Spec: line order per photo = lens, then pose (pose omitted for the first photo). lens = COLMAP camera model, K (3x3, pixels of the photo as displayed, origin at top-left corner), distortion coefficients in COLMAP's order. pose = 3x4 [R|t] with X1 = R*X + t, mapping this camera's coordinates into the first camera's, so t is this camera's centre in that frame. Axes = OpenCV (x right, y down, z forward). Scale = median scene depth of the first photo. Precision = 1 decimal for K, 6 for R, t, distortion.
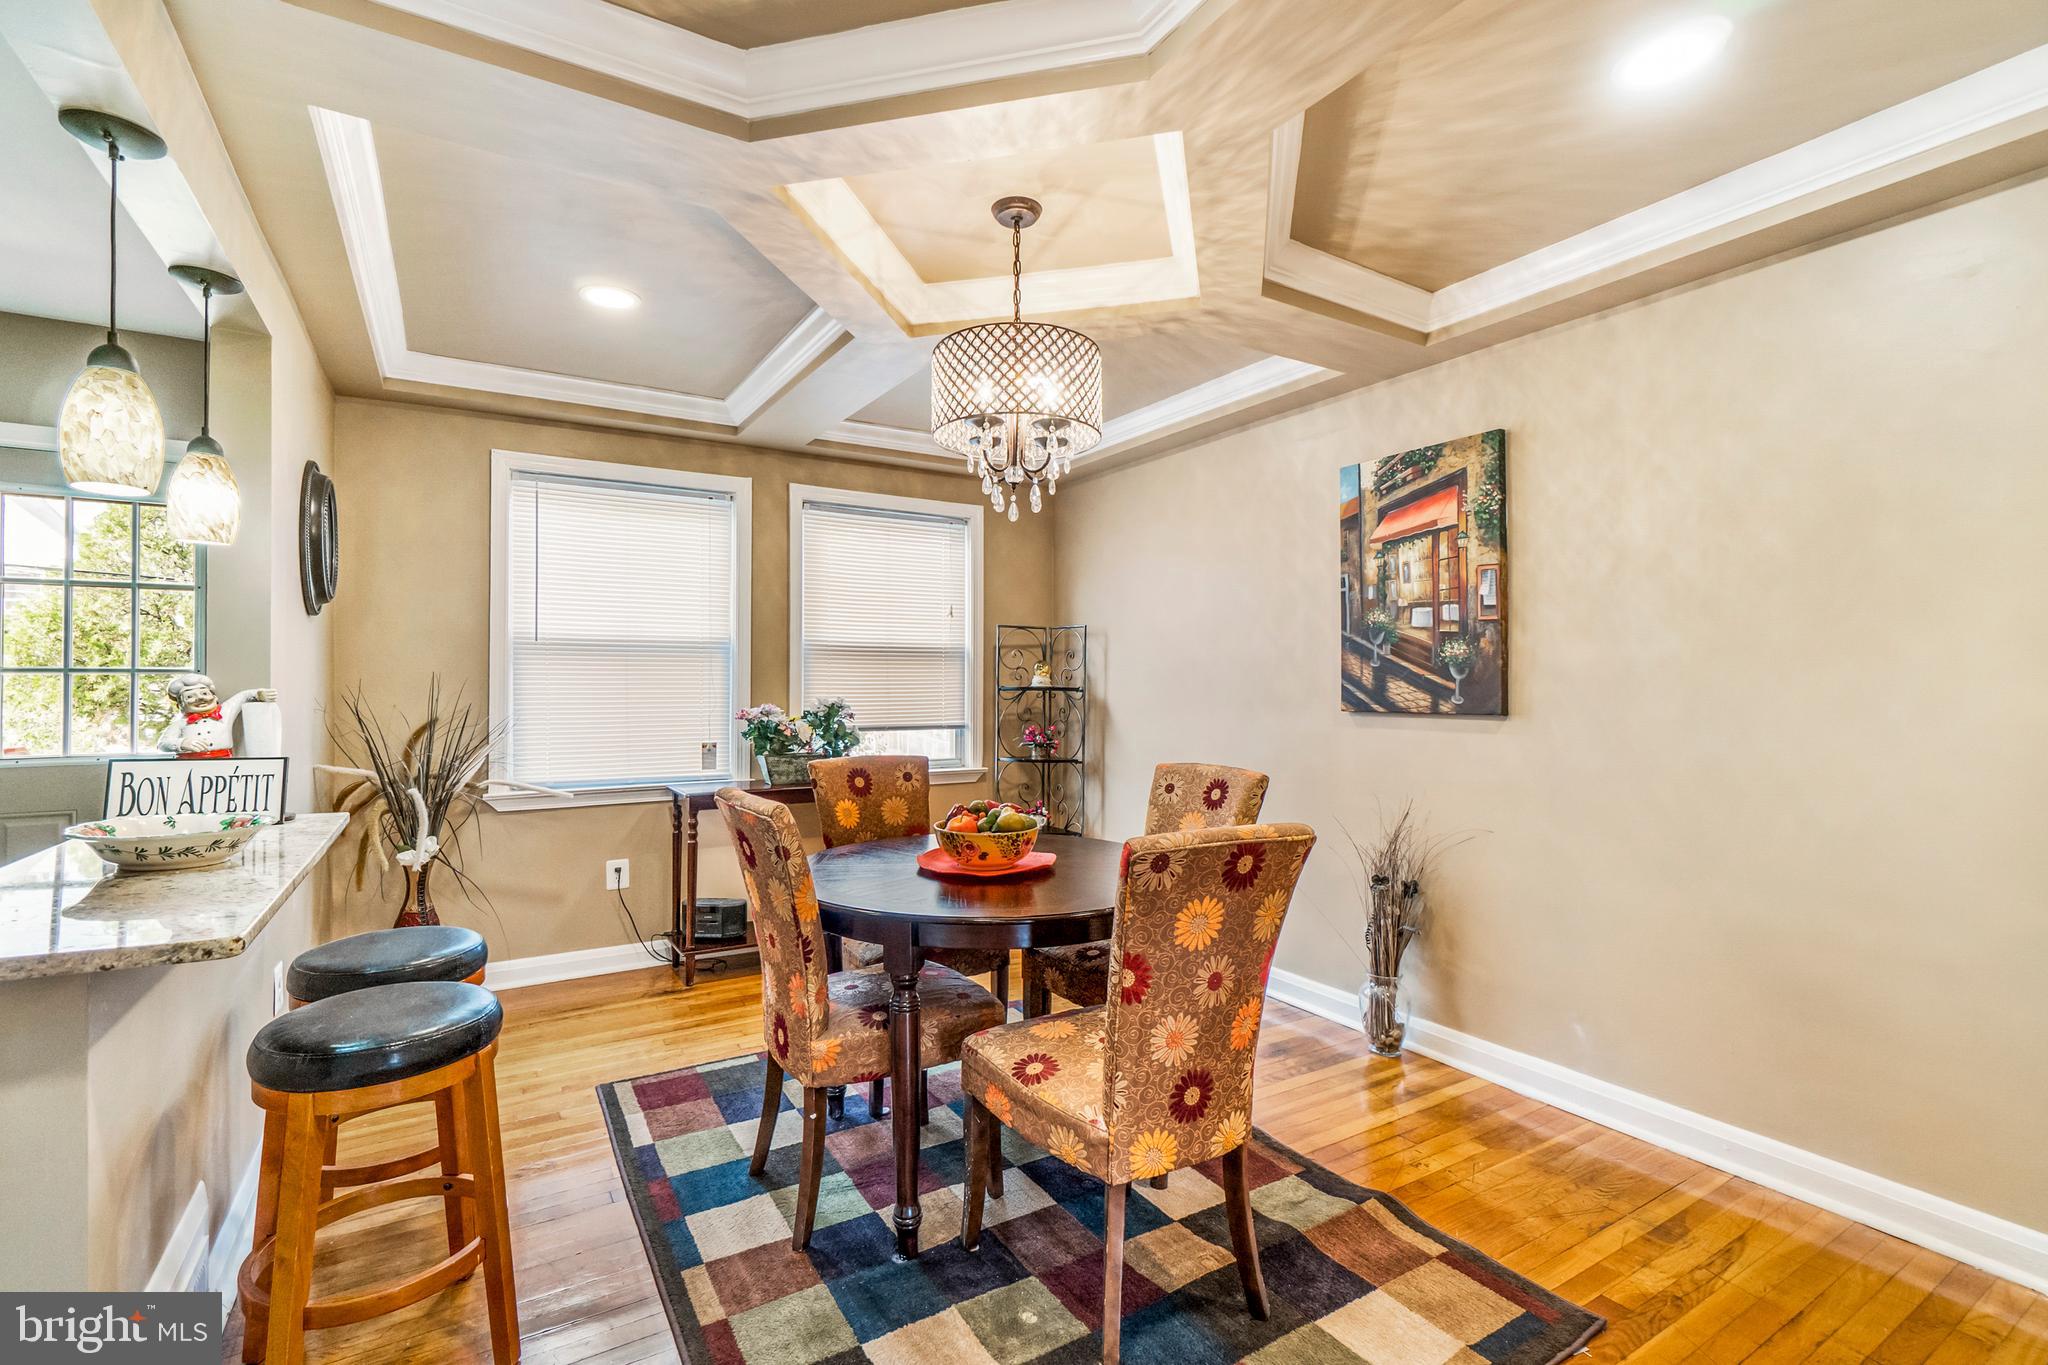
lens RADIAL K [[889.3, 0, 1022.2], [0, 889.3, 677.6], [0, 0, 1]] dist [-0.001498, -0.000155]
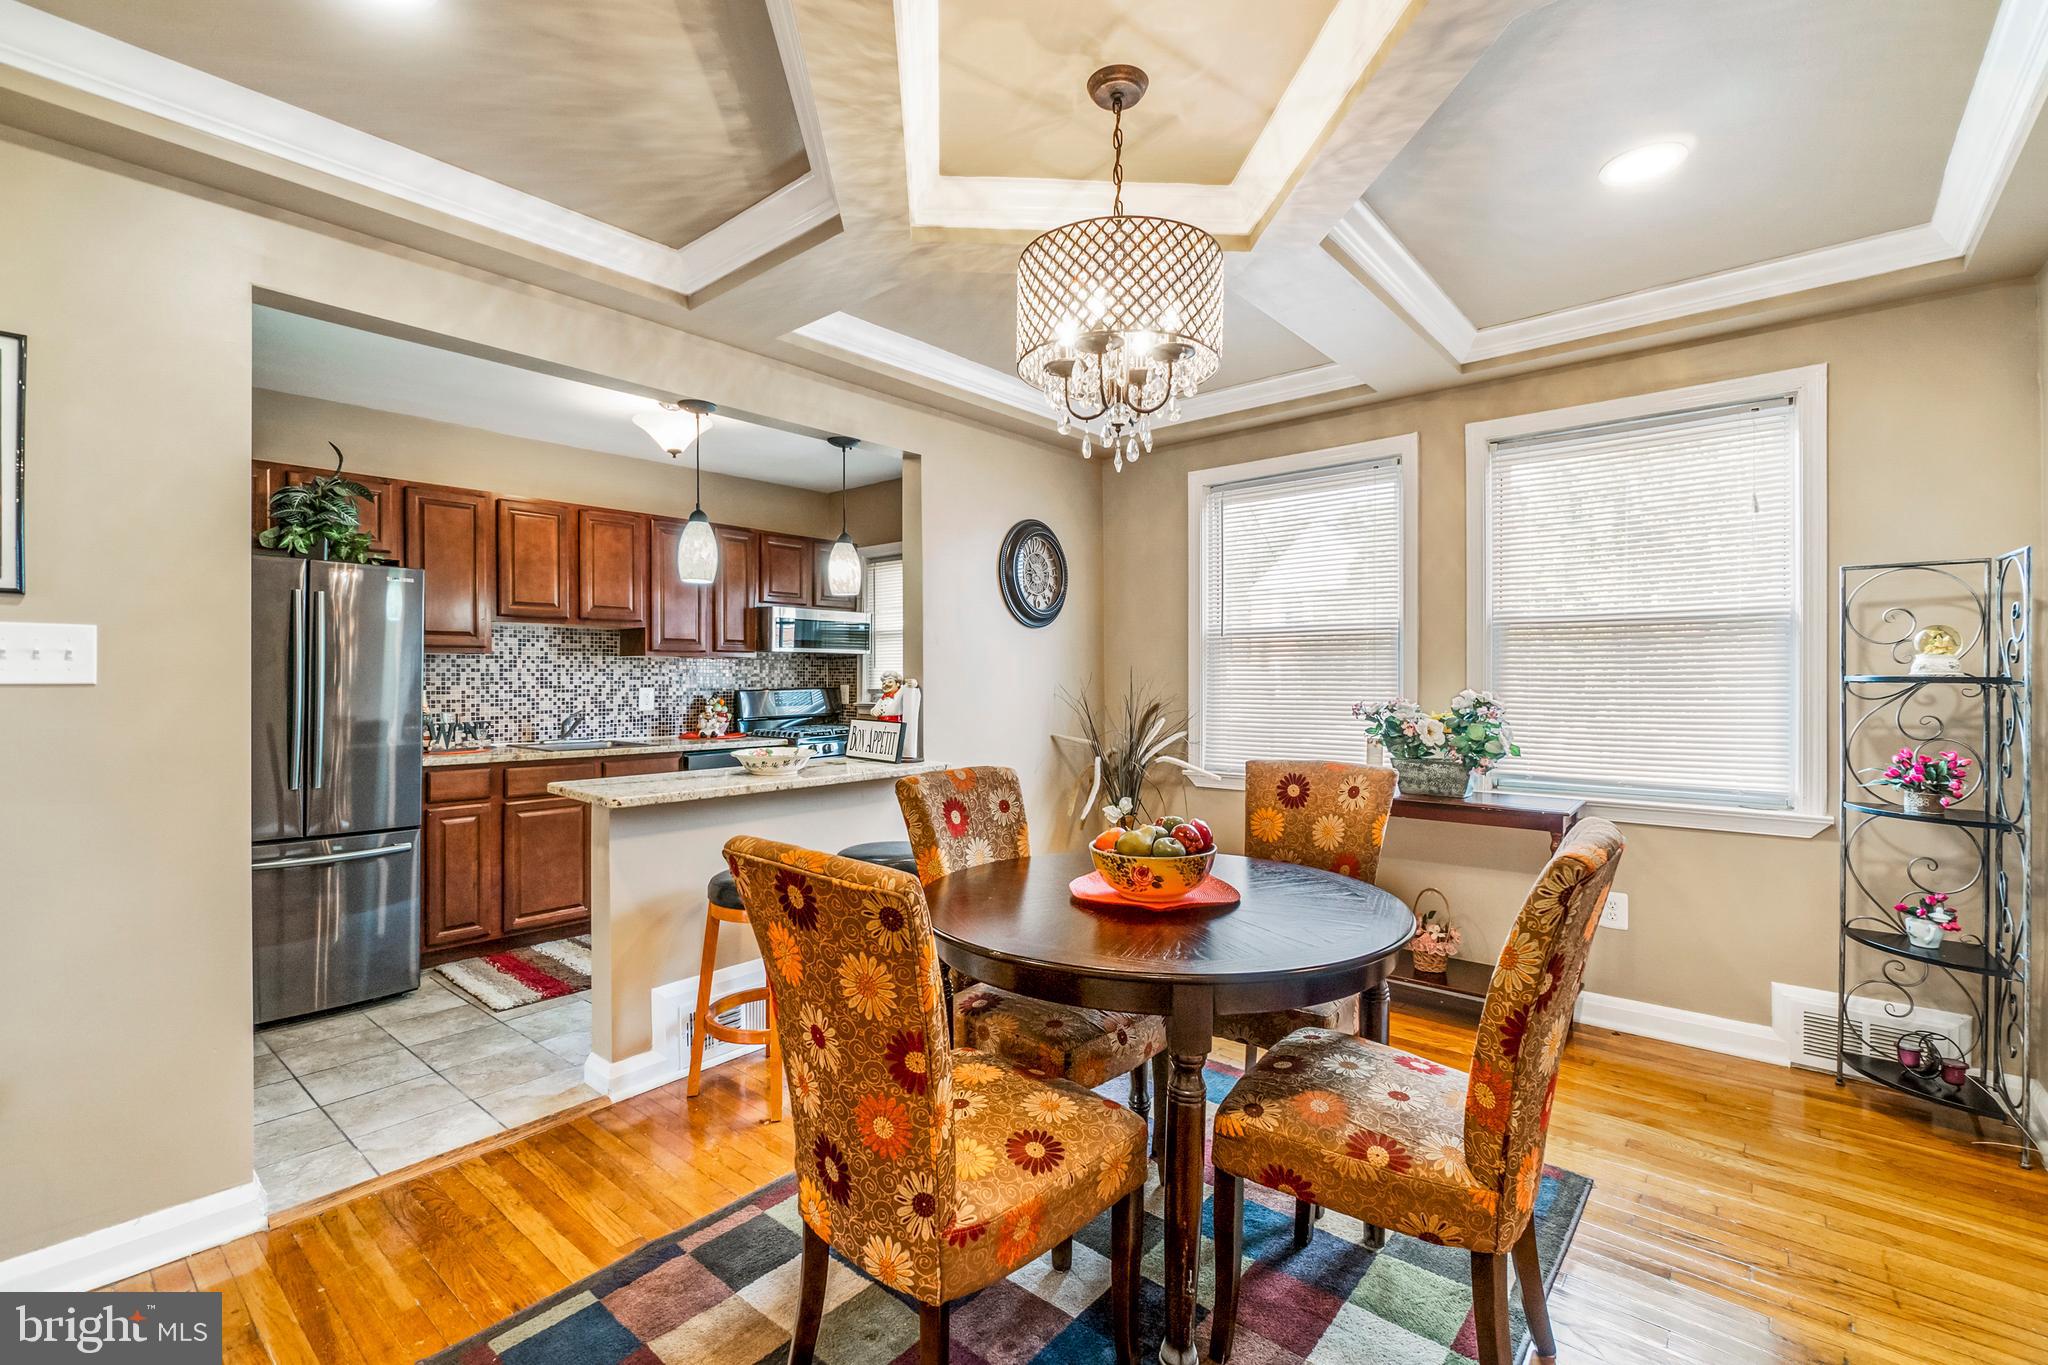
lens RADIAL K [[940.4, 0, 1024.7], [0, 940.4, 678.6], [0, 0, 1]] dist [-0.003963, -0.000116]
pose [[0.310471, -0.001545, -0.950582, 0.566824], [0.011020, 0.999937, 0.001974, 0.007097], [0.950519, -0.011088, 0.310468, 0.469584]]
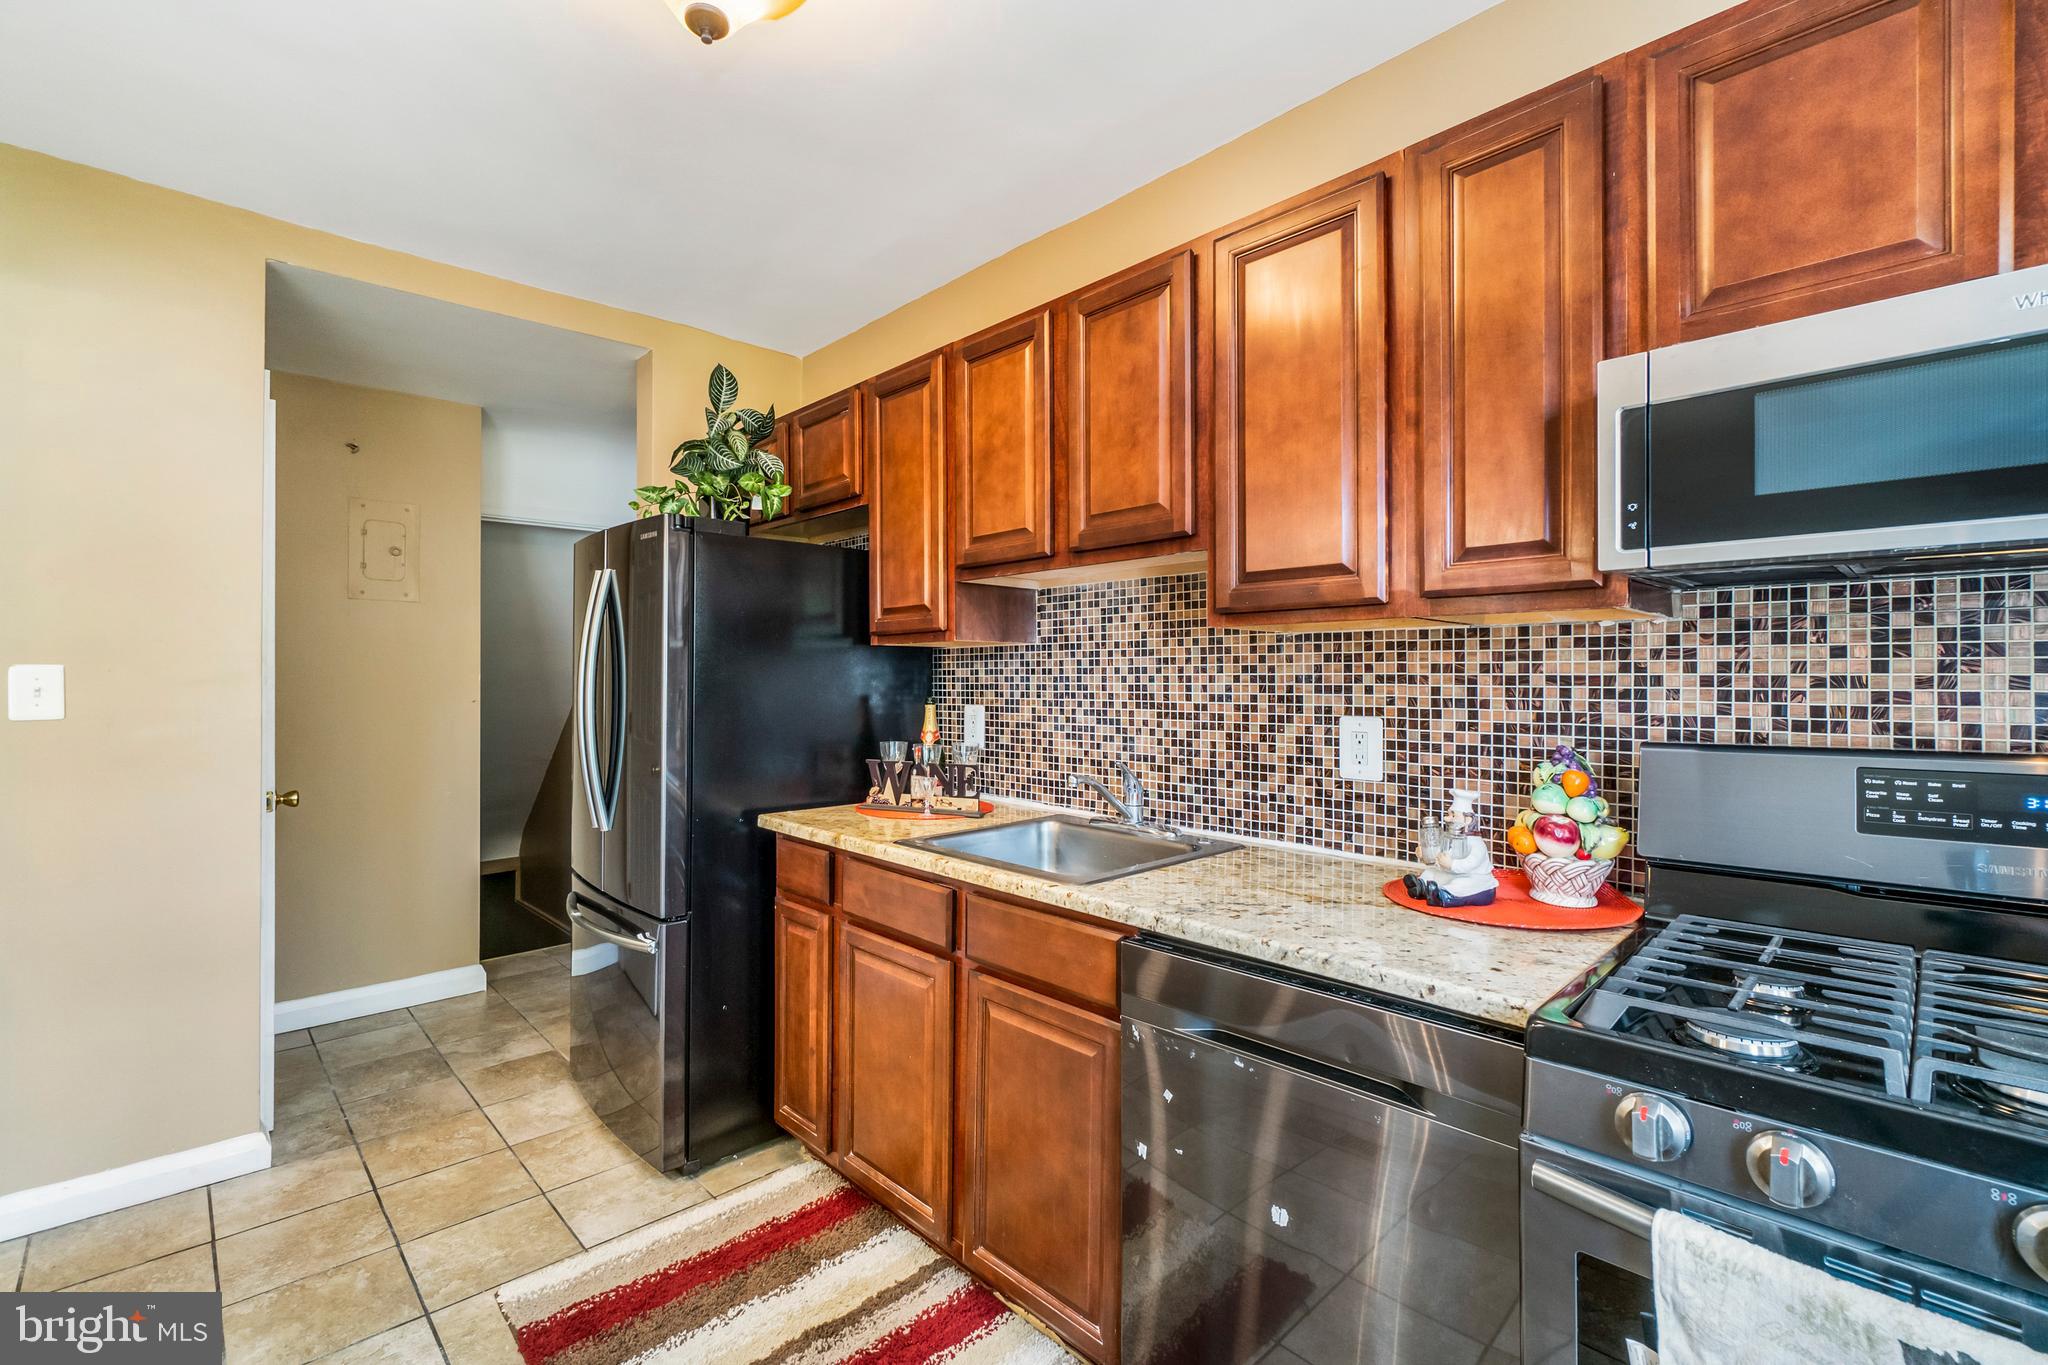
lens RADIAL K [[889.3, 0, 1022.2], [0, 889.3, 677.6], [0, 0, 1]] dist [-0.001498, -0.000155]
pose [[-0.978769, -0.005527, -0.204892, -0.888362], [-0.003092, 0.999921, -0.012202, 0.002245], [0.204943, -0.011310, -0.978709, 0.853369]]
